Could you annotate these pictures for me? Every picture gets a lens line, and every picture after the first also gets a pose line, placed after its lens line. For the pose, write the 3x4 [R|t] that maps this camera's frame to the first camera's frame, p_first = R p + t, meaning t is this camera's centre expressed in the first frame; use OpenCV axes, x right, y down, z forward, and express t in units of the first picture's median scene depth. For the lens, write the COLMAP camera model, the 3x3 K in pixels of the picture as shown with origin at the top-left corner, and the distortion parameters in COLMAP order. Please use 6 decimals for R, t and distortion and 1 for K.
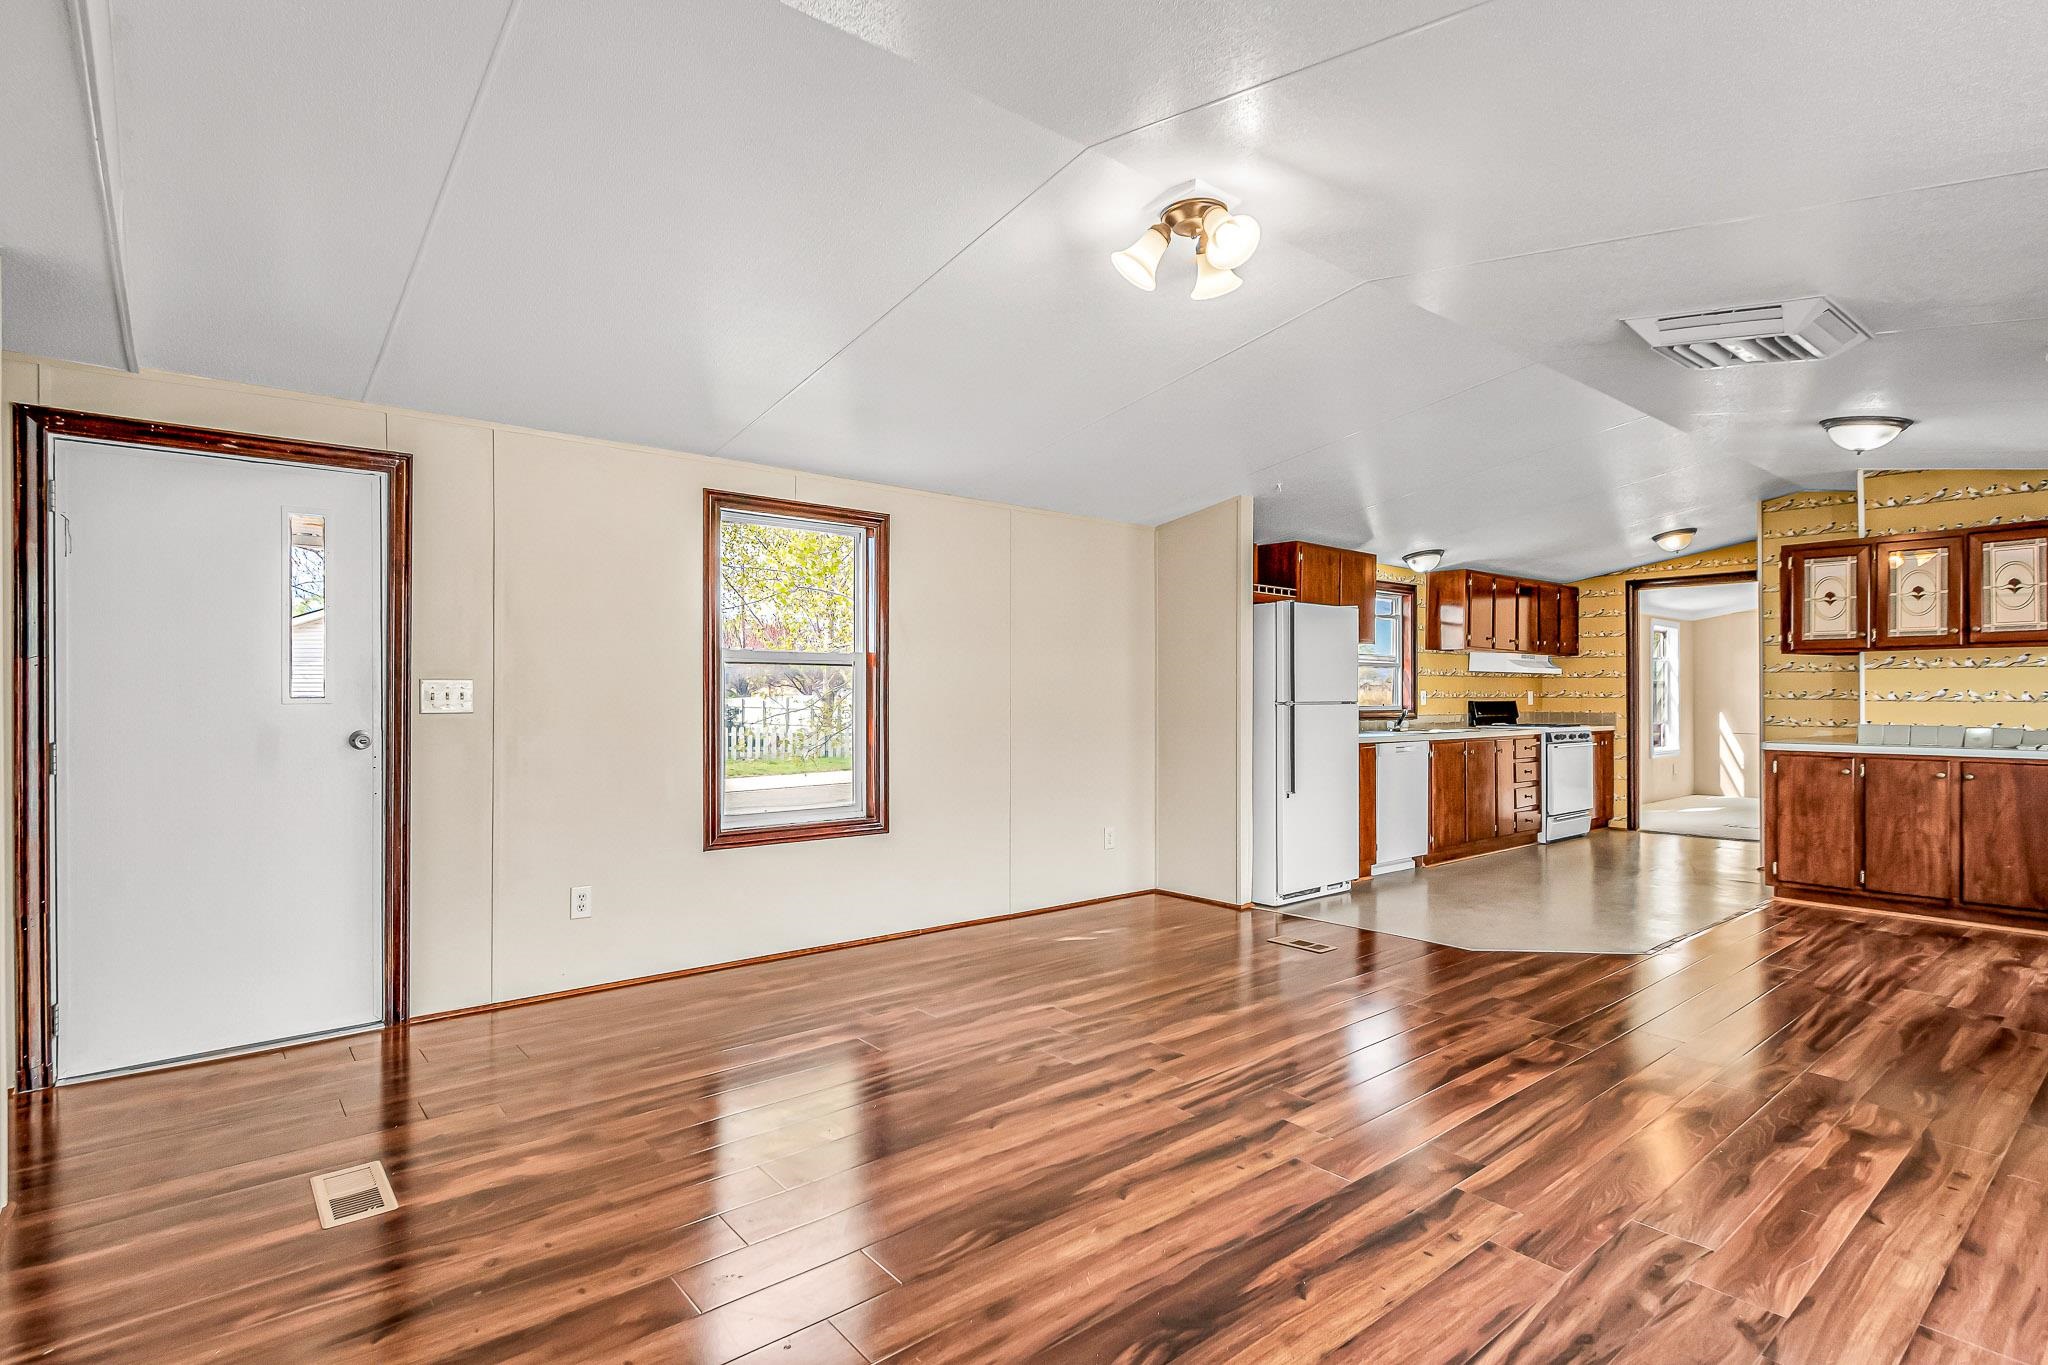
lens RADIAL K [[1009.7, 0, 1015.0], [0, 1009.7, 692.4], [0, 0, 1]] dist [0.003351, -0.000377]
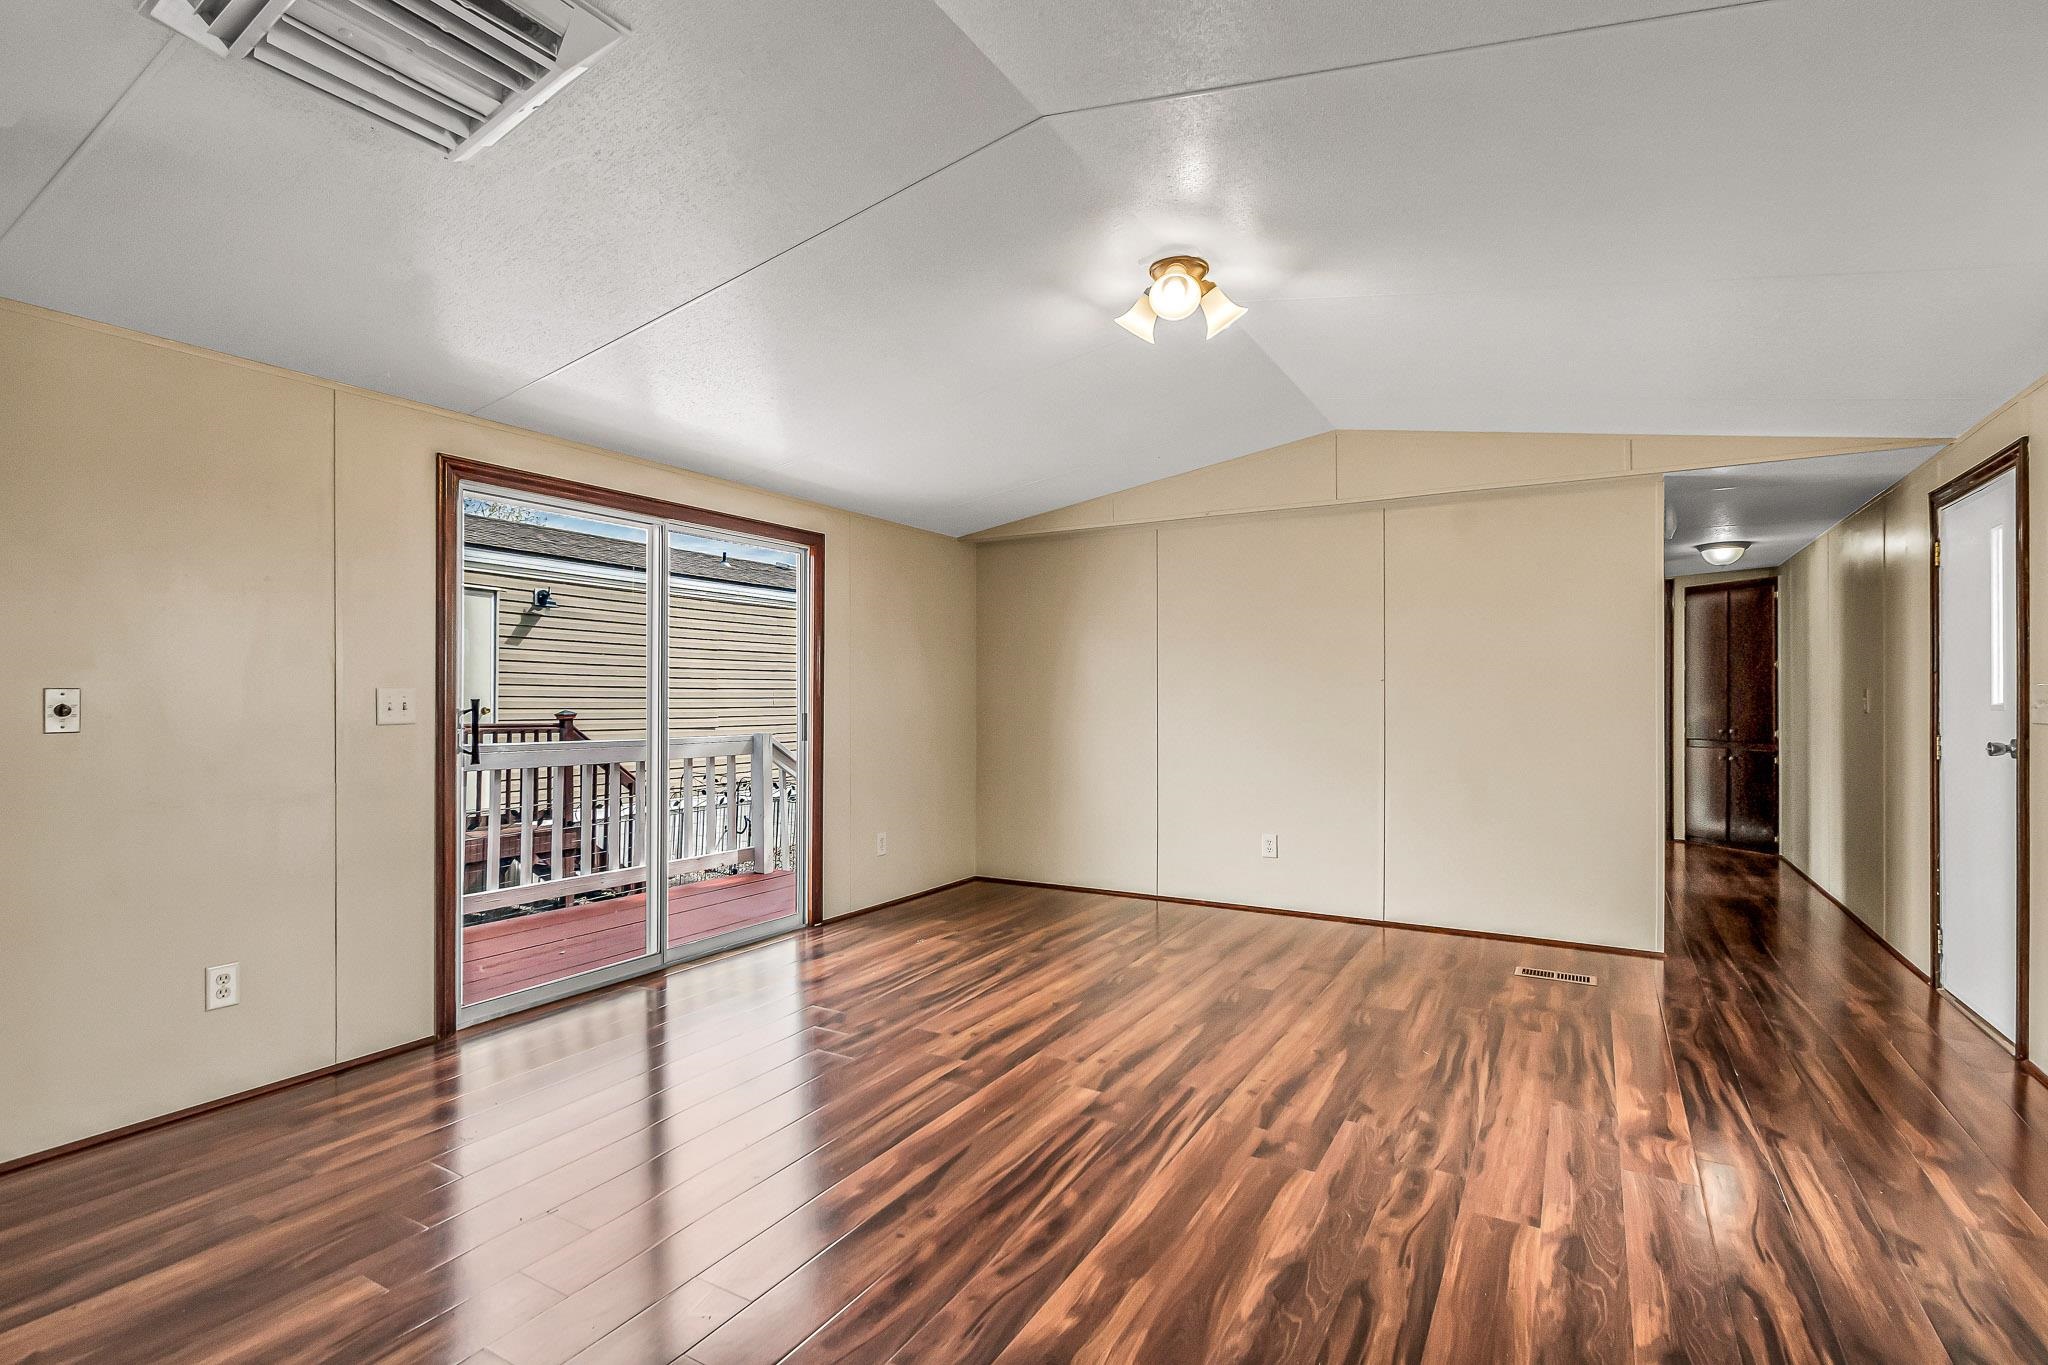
lens RADIAL K [[970.5, 0, 1013.2], [0, 970.5, 692.7], [0, 0, 1]] dist [0.002135, -0.006334]
pose [[-0.940736, -0.005099, -0.339102, 0.283423], [-0.005451, 0.999985, 0.000087, -0.000877], [0.339097, 0.001931, -0.940749, 0.776732]]
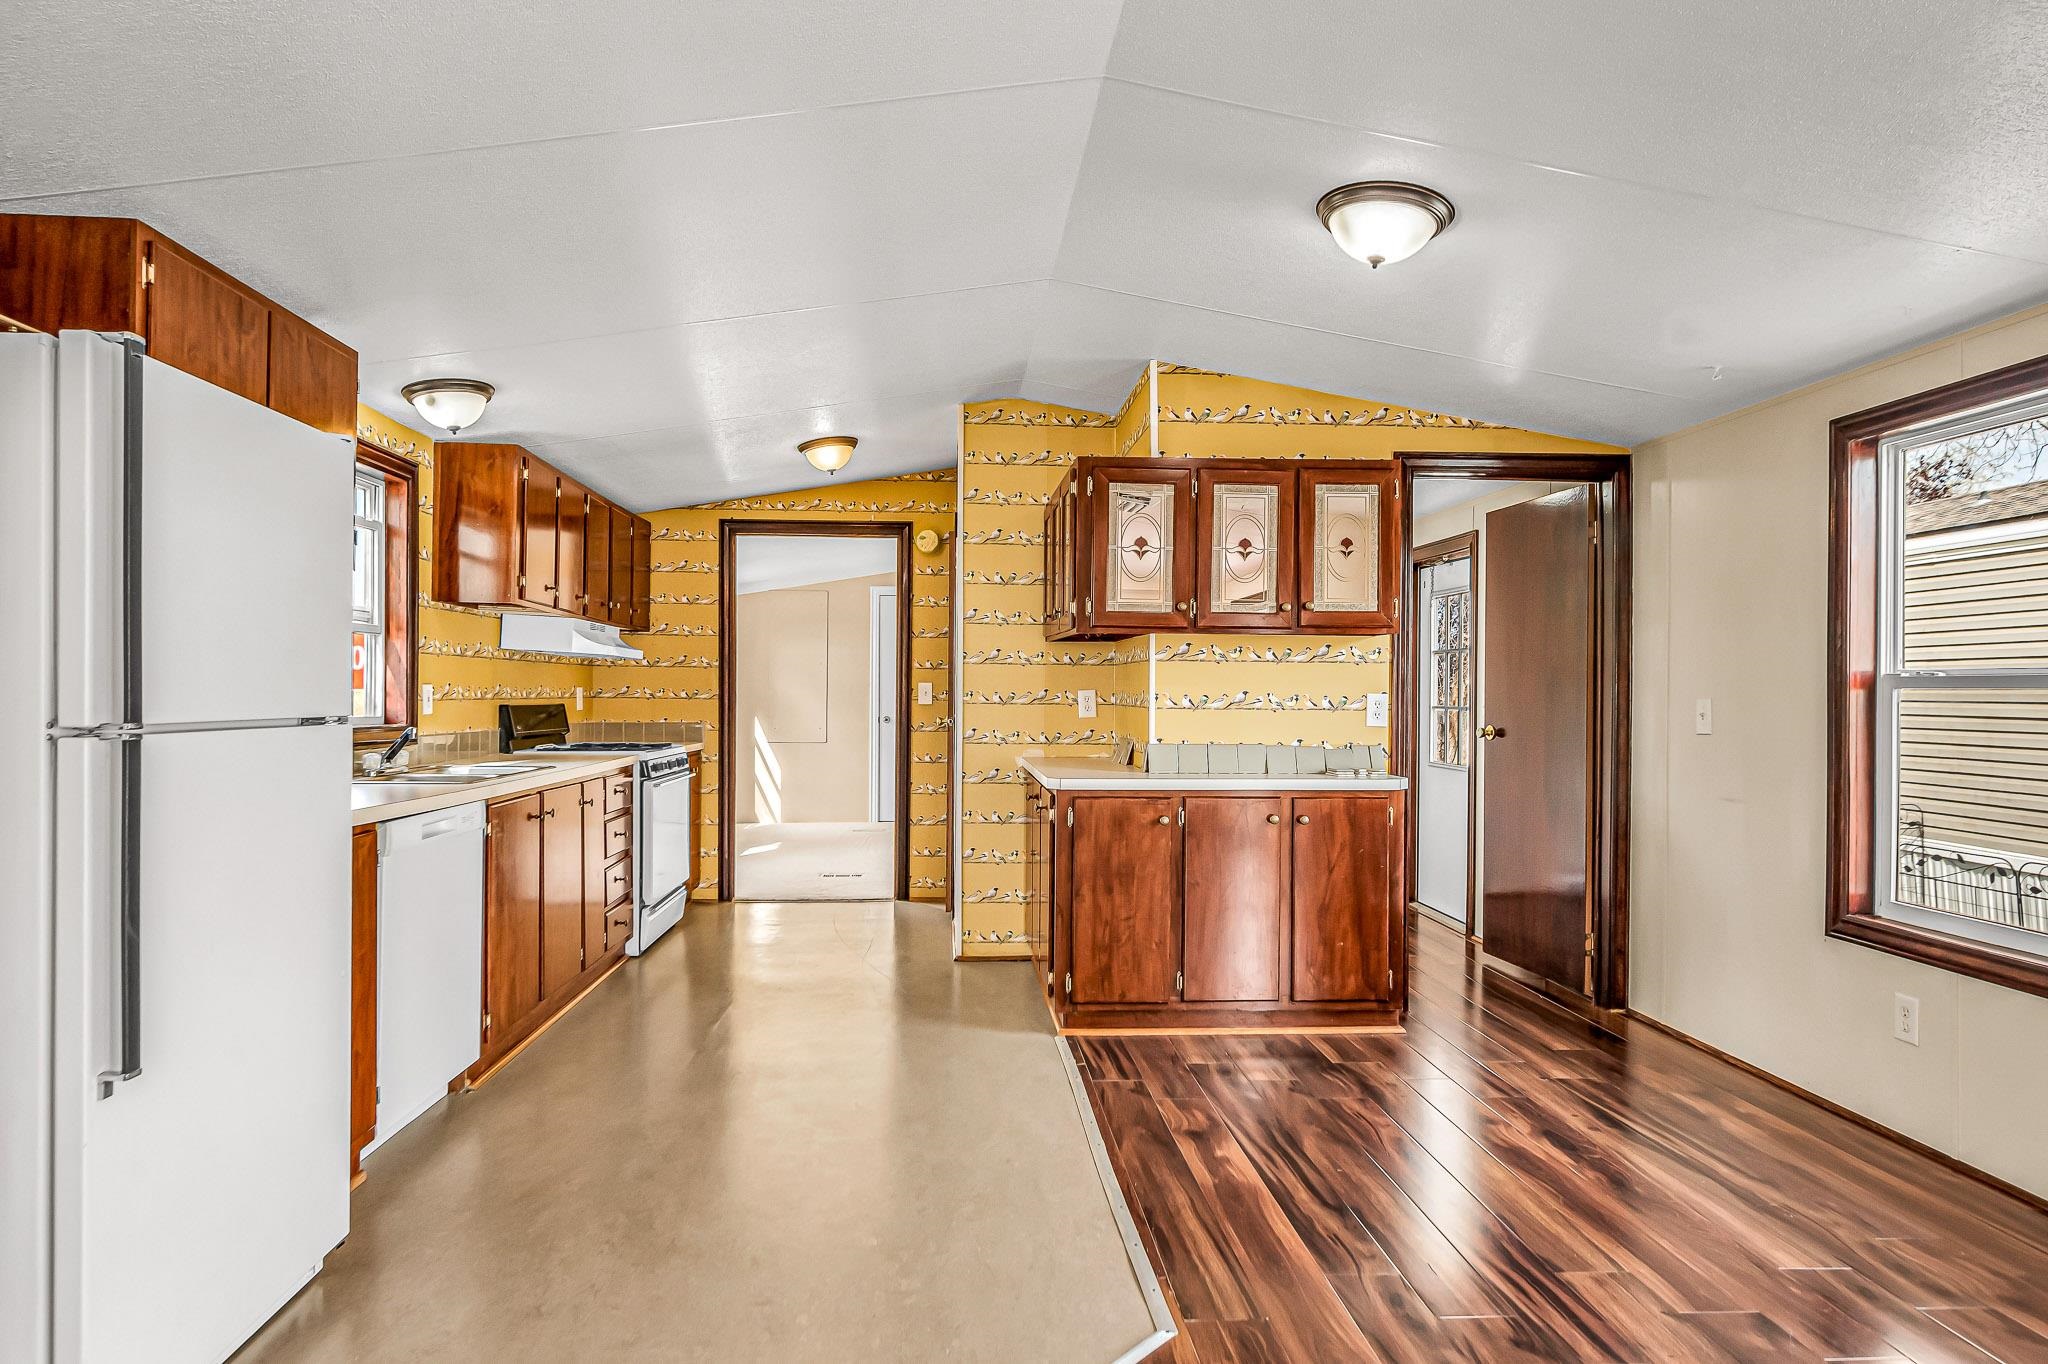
lens RADIAL K [[1181.4, 0, 1014.5], [0, 1181.4, 696.2], [0, 0, 1]] dist [-0.001781, -0.000082]
pose [[0.588975, 0.002942, 0.808146, 0.130424], [-0.009418, 0.999950, 0.003223, -0.001079], [-0.808096, -0.009510, 0.588974, 0.509681]]
